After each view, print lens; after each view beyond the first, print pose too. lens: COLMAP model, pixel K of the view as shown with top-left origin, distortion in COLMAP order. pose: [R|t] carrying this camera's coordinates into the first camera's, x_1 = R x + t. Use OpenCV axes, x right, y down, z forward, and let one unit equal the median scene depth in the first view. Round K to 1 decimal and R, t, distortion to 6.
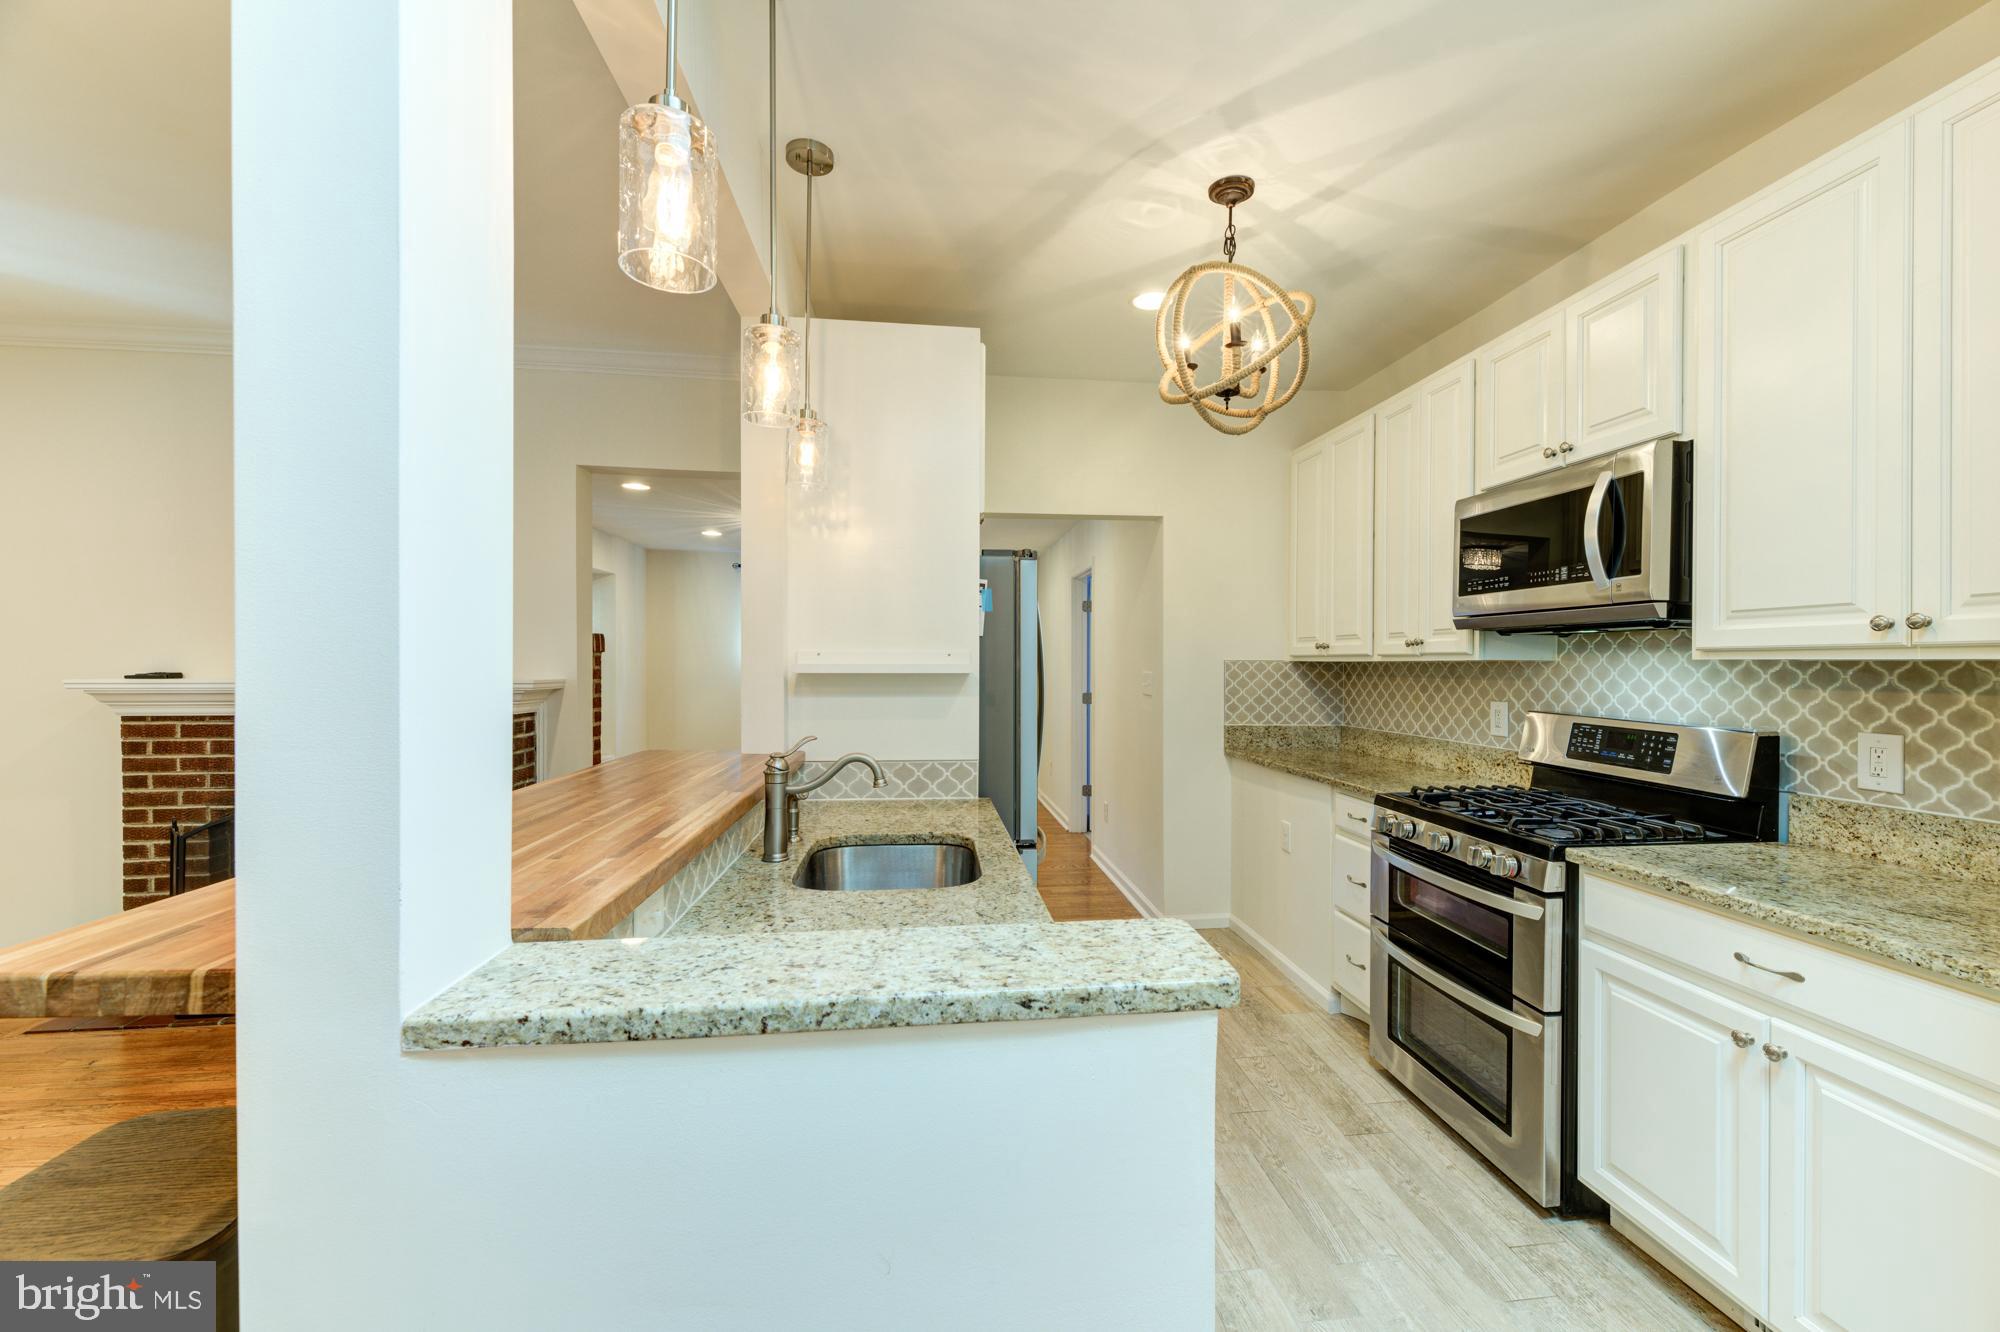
lens RADIAL K [[819.6, 0, 988.9], [0, 819.6, 670.9], [0, 0, 1]] dist [-0.000954, -0.000208]
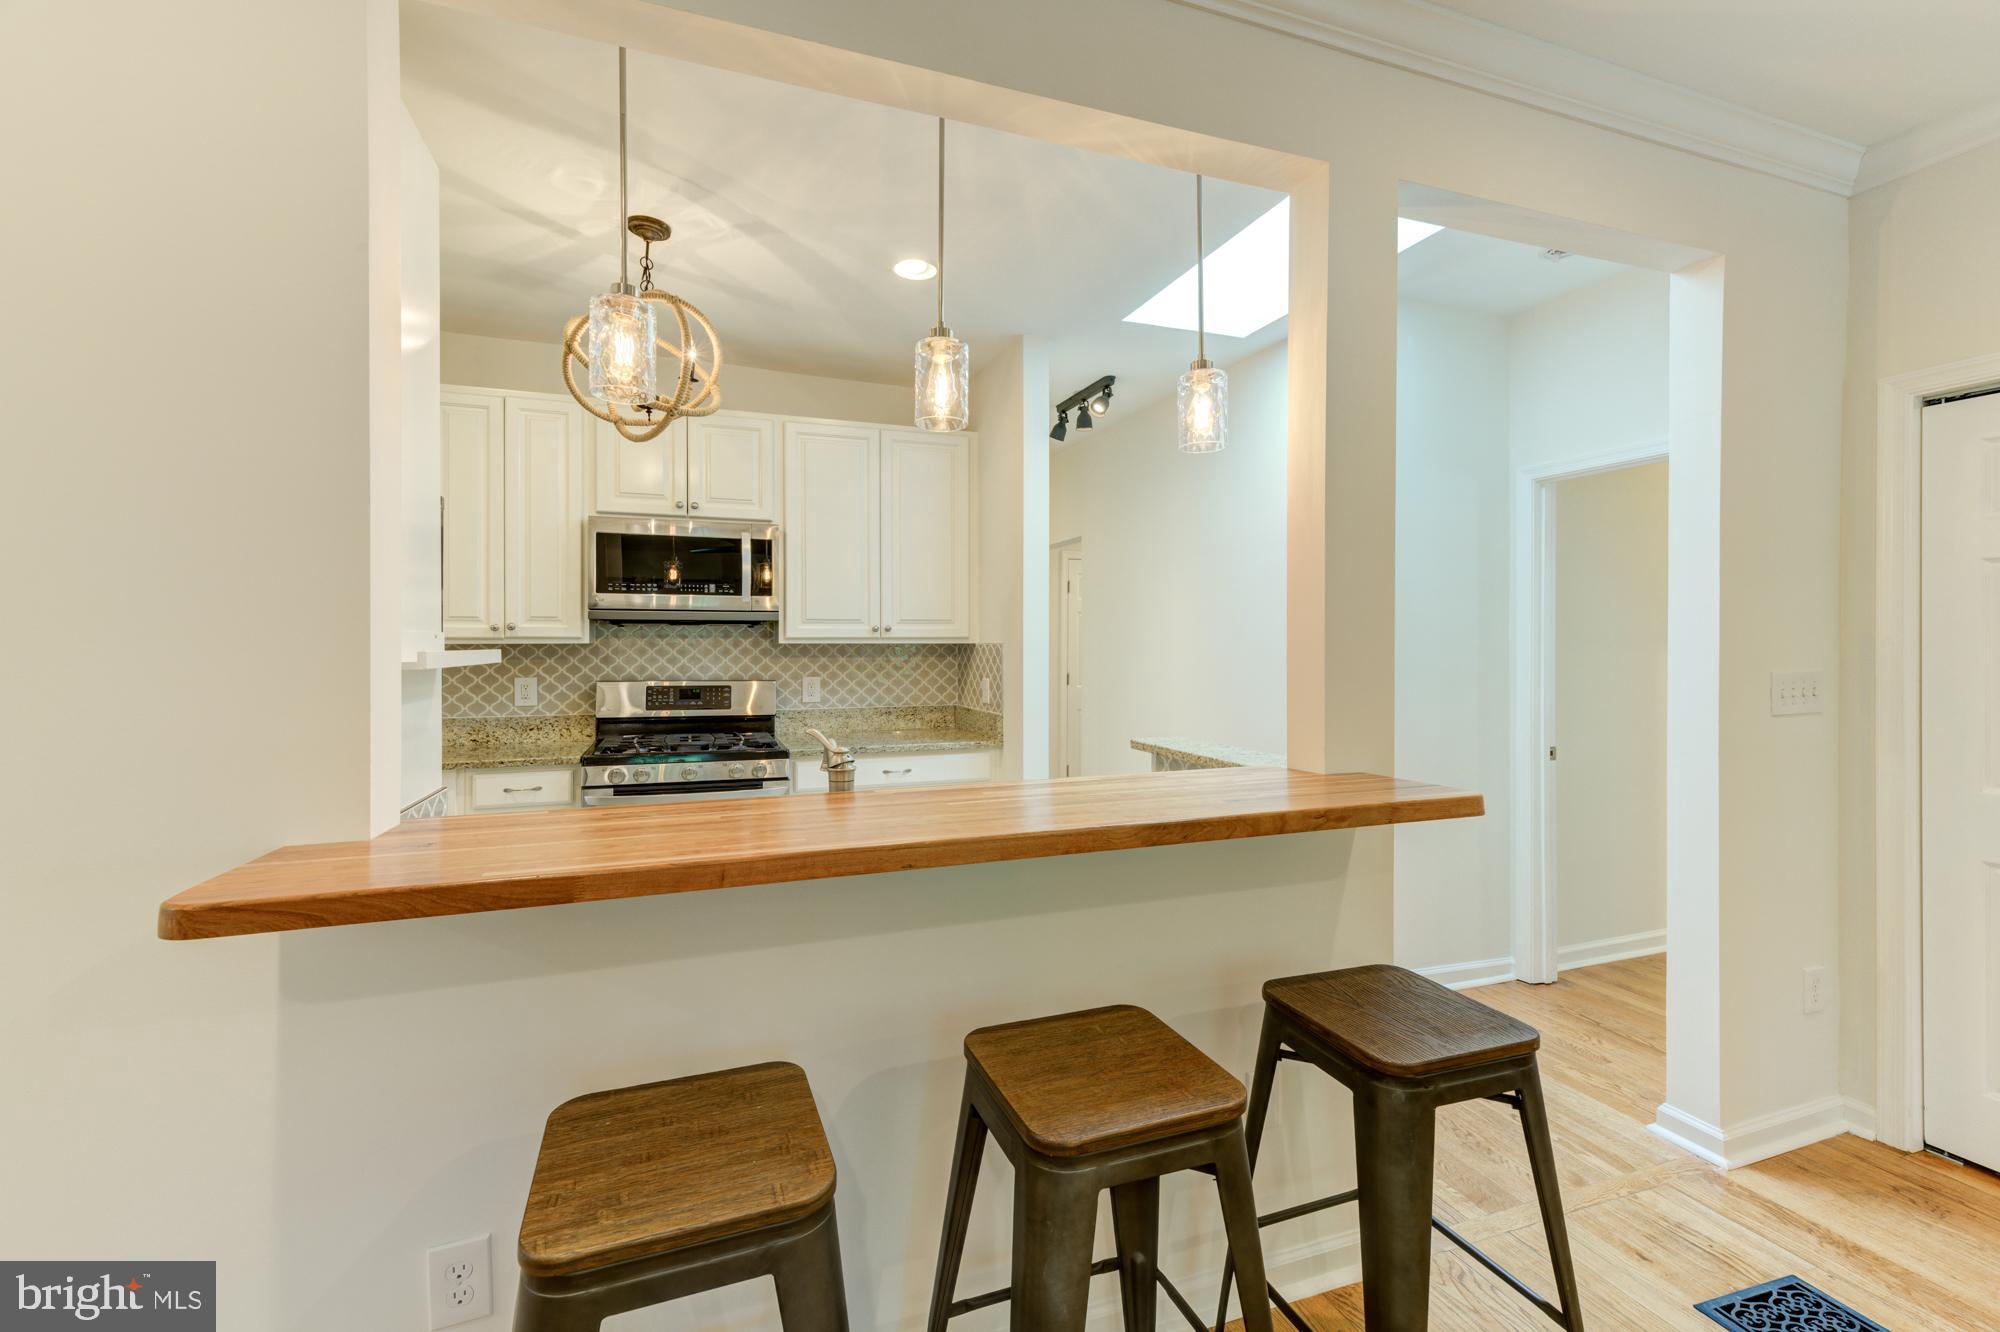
lens RADIAL K [[819.6, 0, 987.1], [0, 819.6, 647.2], [0, 0, 1]] dist [-0.000954, -0.000208]
pose [[-0.234511, -0.011481, 0.972046, -0.971460], [0.007405, 0.999880, 0.013596, -0.024230], [-0.972085, 0.010387, -0.234398, 0.871340]]
